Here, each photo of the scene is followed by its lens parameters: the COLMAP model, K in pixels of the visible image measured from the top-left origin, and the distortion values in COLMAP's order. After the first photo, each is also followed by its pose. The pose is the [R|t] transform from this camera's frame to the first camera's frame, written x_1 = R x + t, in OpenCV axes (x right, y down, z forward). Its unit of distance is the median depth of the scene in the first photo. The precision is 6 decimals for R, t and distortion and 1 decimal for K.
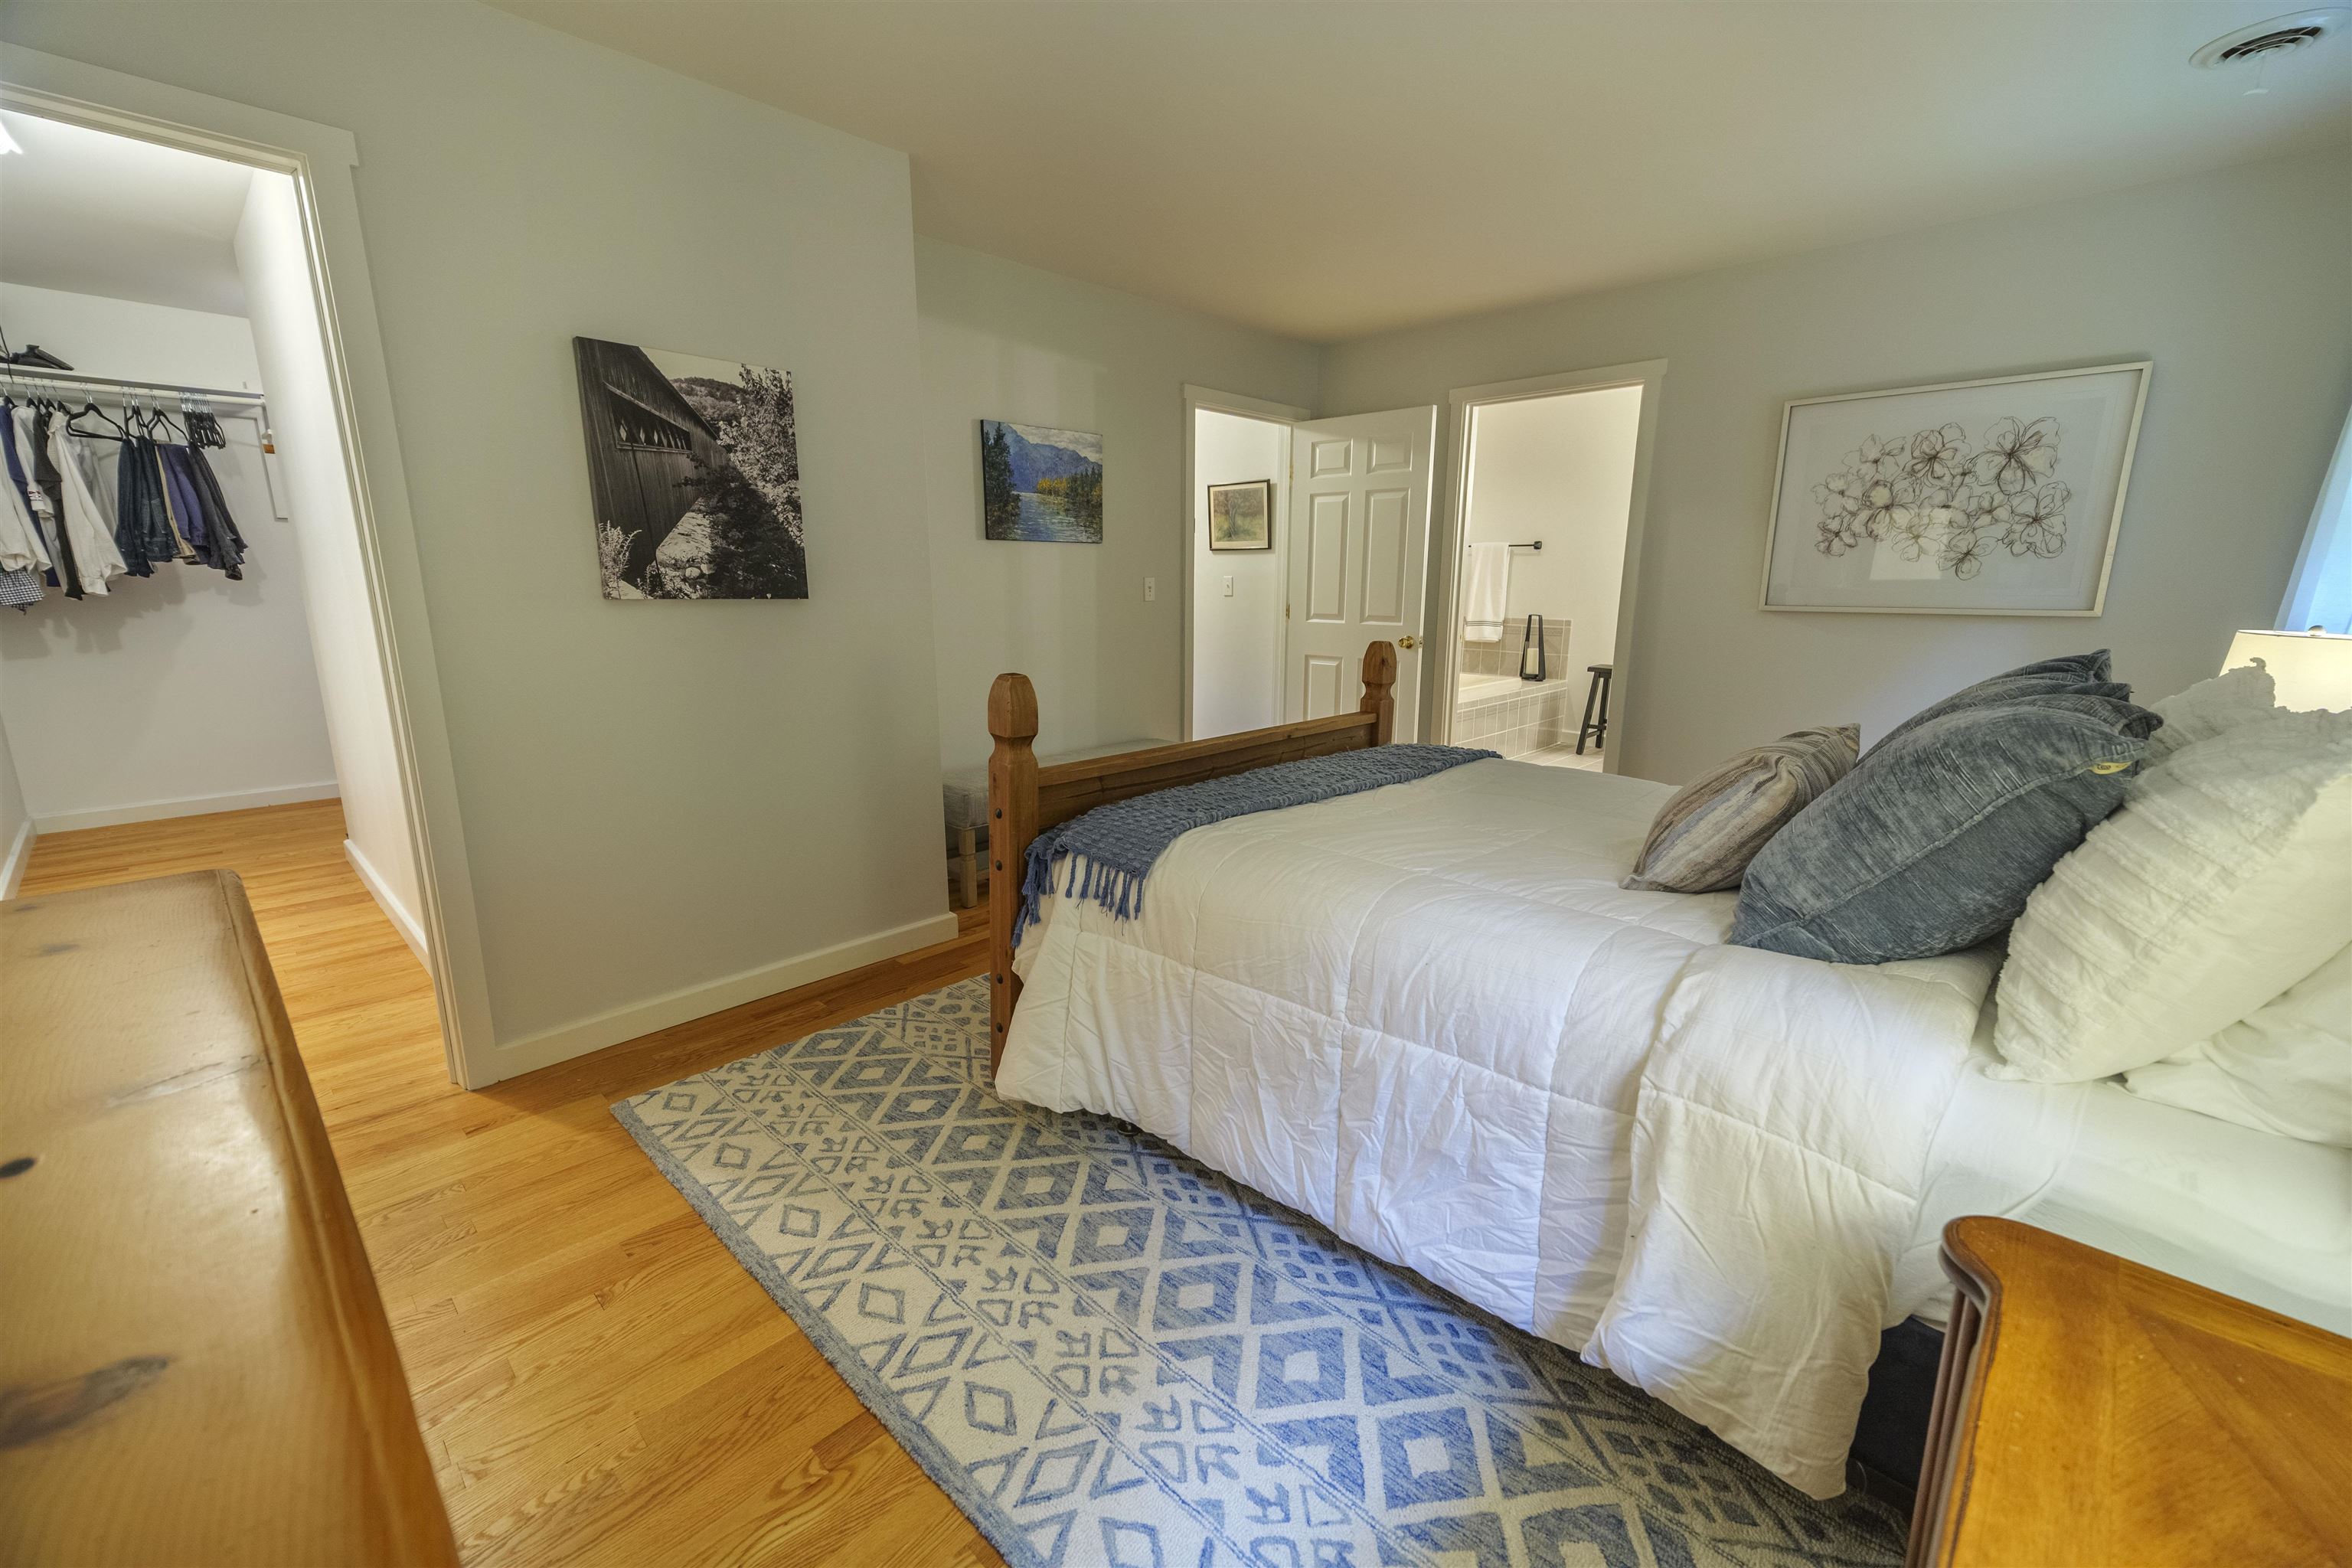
lens RADIAL K [[951.0, 0, 1188.5], [0, 951.0, 774.8], [0, 0, 1]] dist [0.030956, -0.007357]
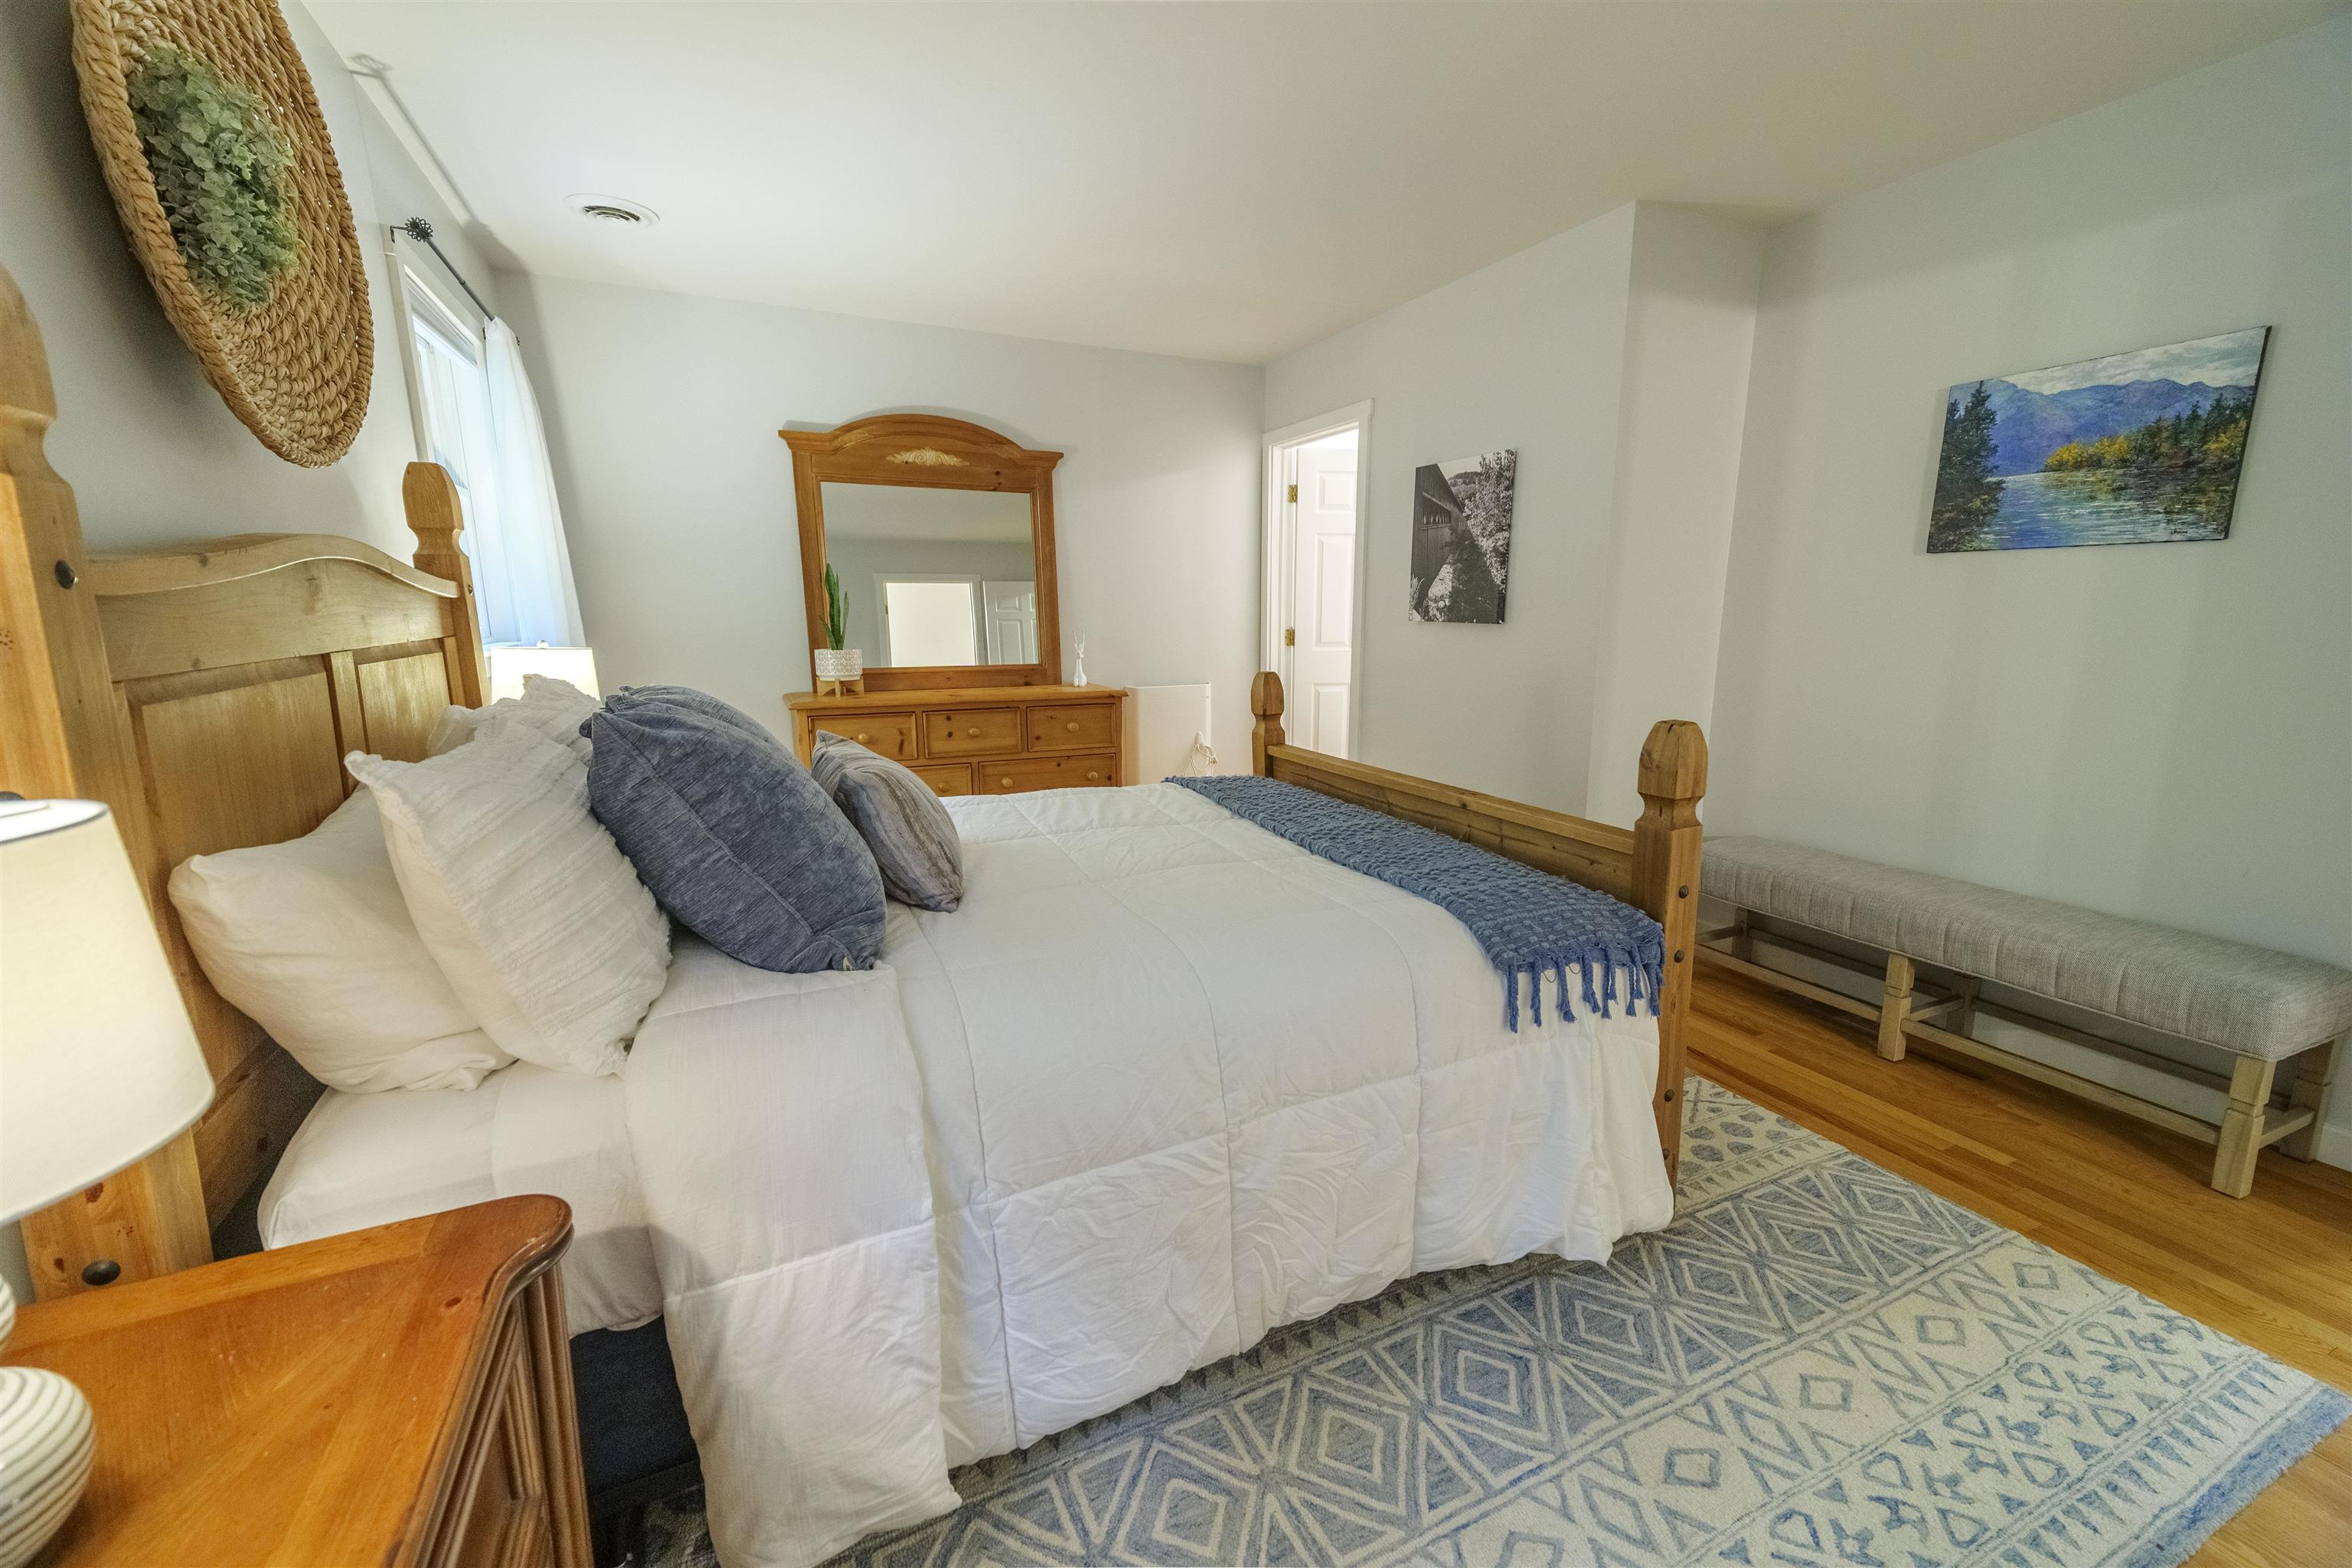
lens RADIAL K [[951.0, 0, 1188.5], [0, 951.0, 774.8], [0, 0, 1]] dist [0.030956, -0.007357]
pose [[-0.356098, 0.165794, -0.919623, 1.024220], [-0.190512, 0.950583, 0.245146, -0.243314], [0.914822, 0.262495, -0.306915, 1.145081]]
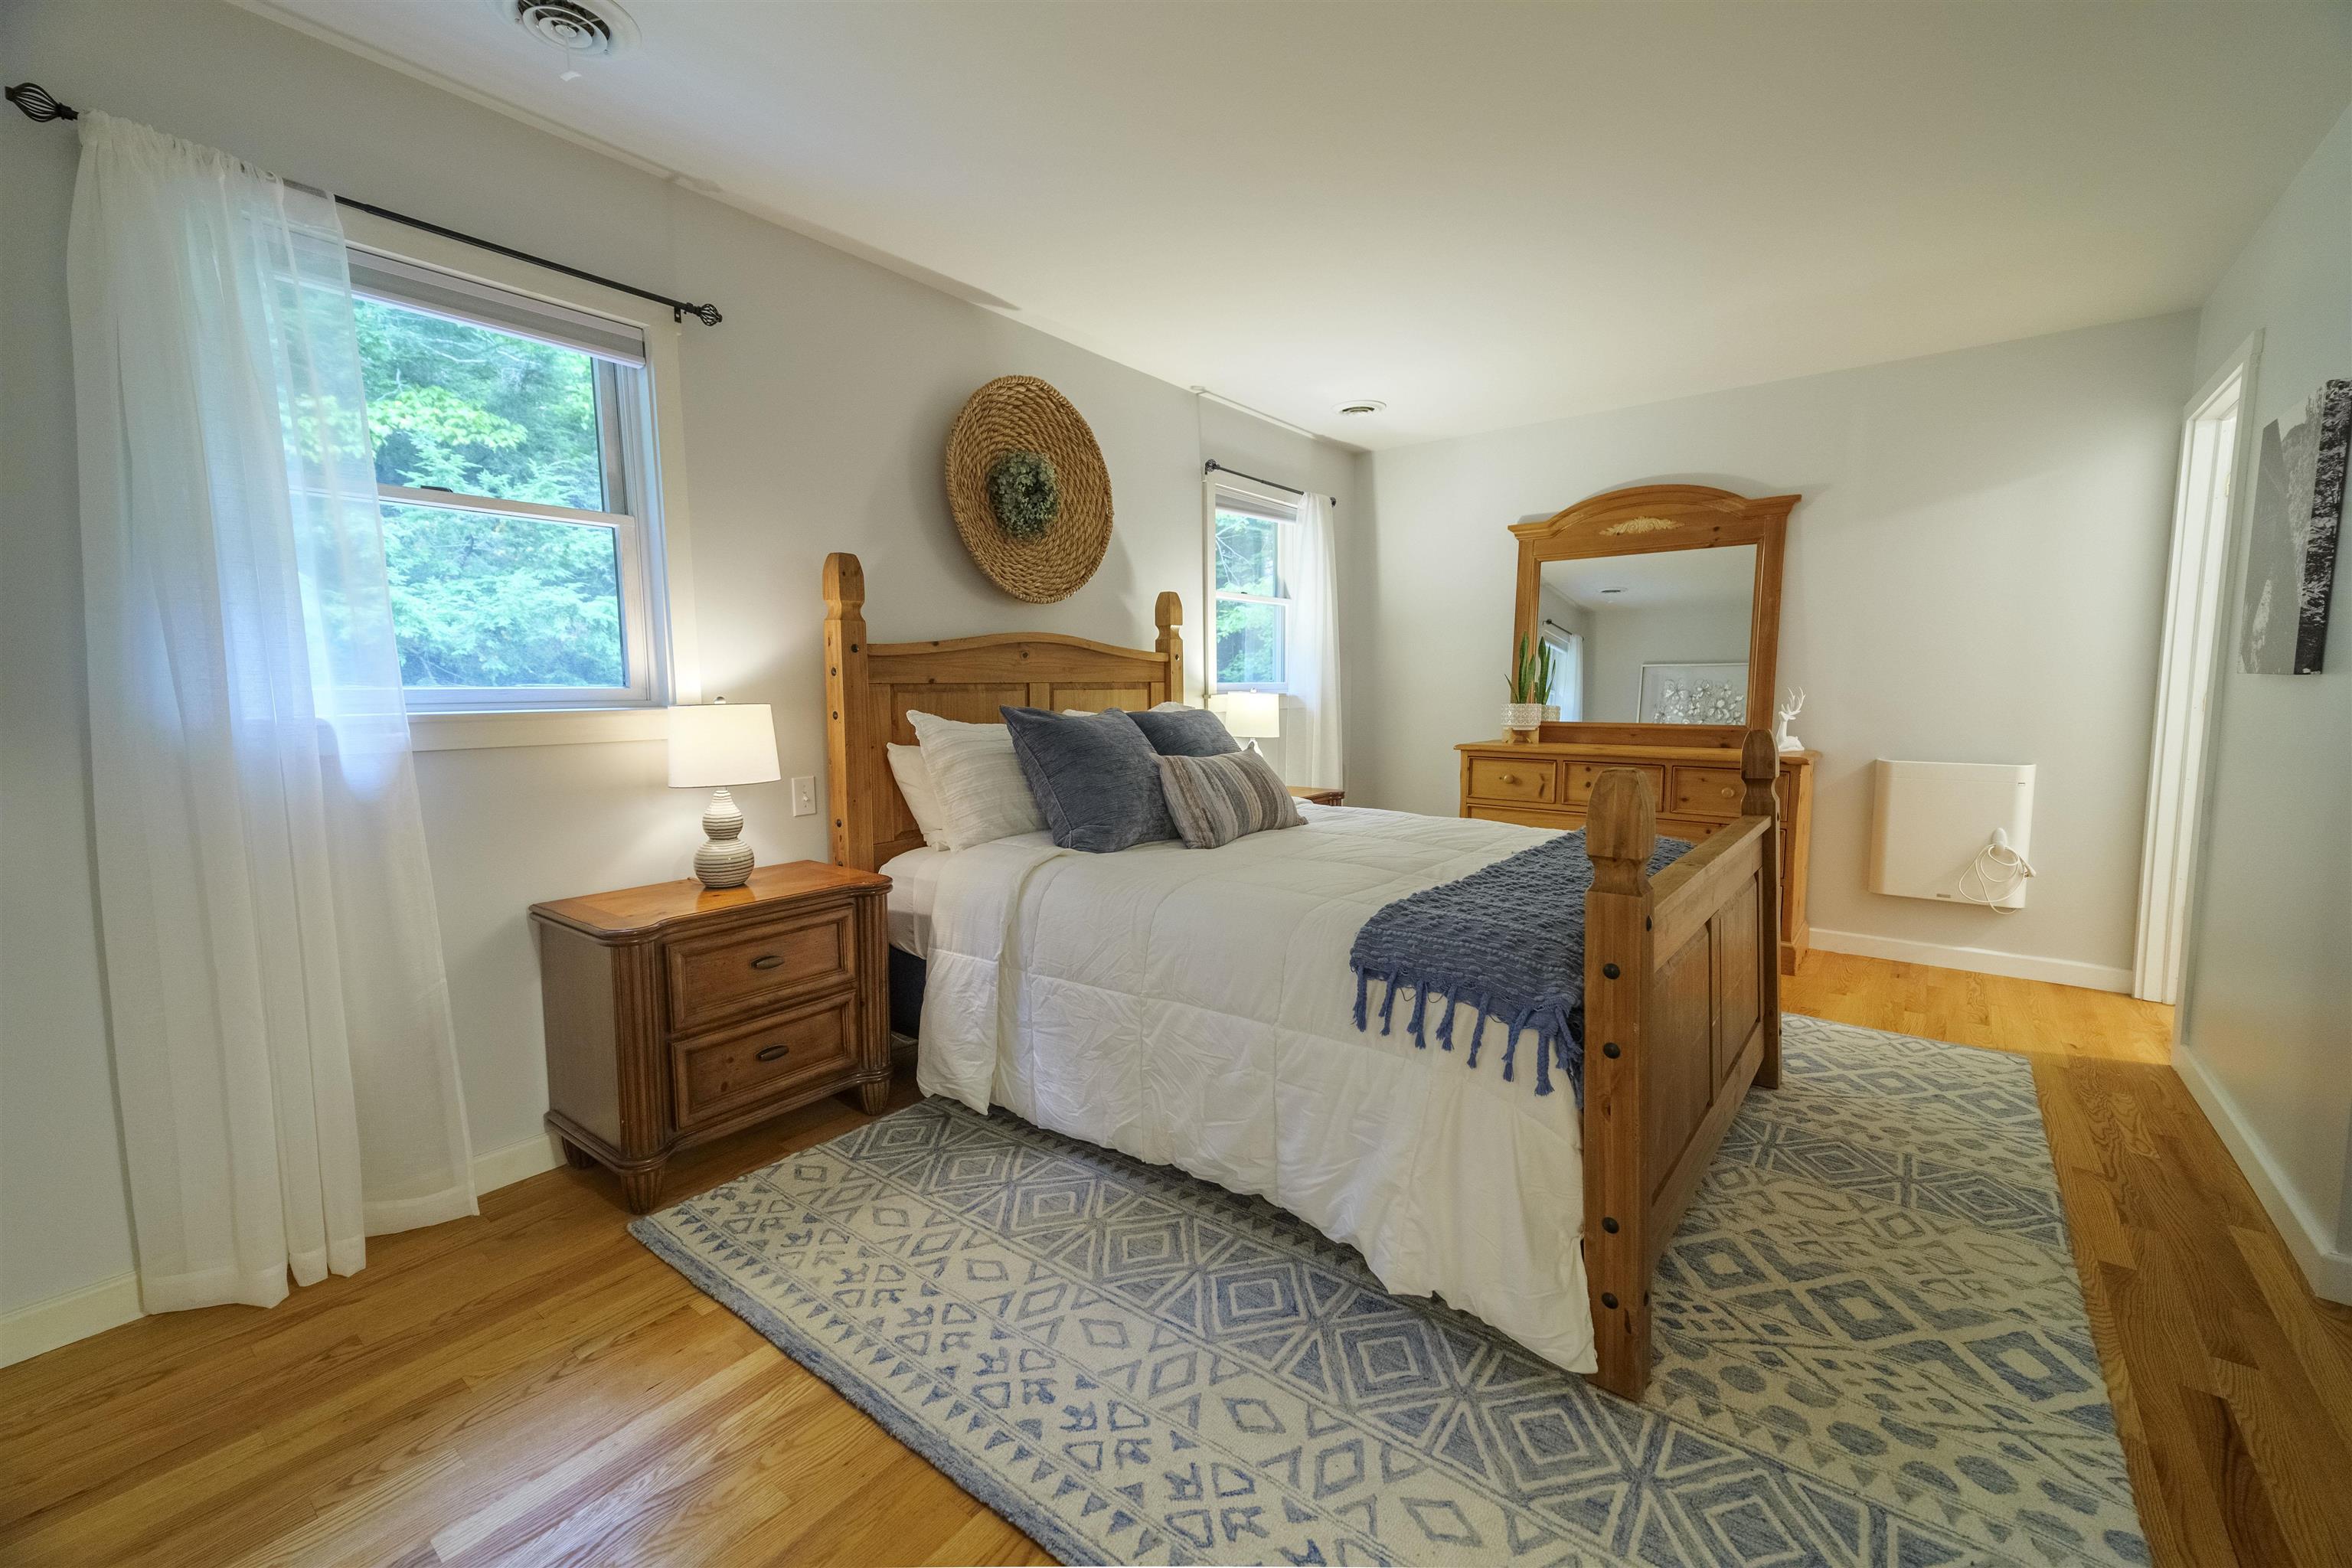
lens RADIAL K [[951.0, 0, 1188.5], [0, 951.0, 774.8], [0, 0, 1]] dist [0.030956, -0.007357]
pose [[-0.994083, 0.014162, -0.107692, 0.584545], [-0.018624, 0.954558, 0.297441, -0.344159], [0.107011, 0.297687, -0.948647, 1.778132]]
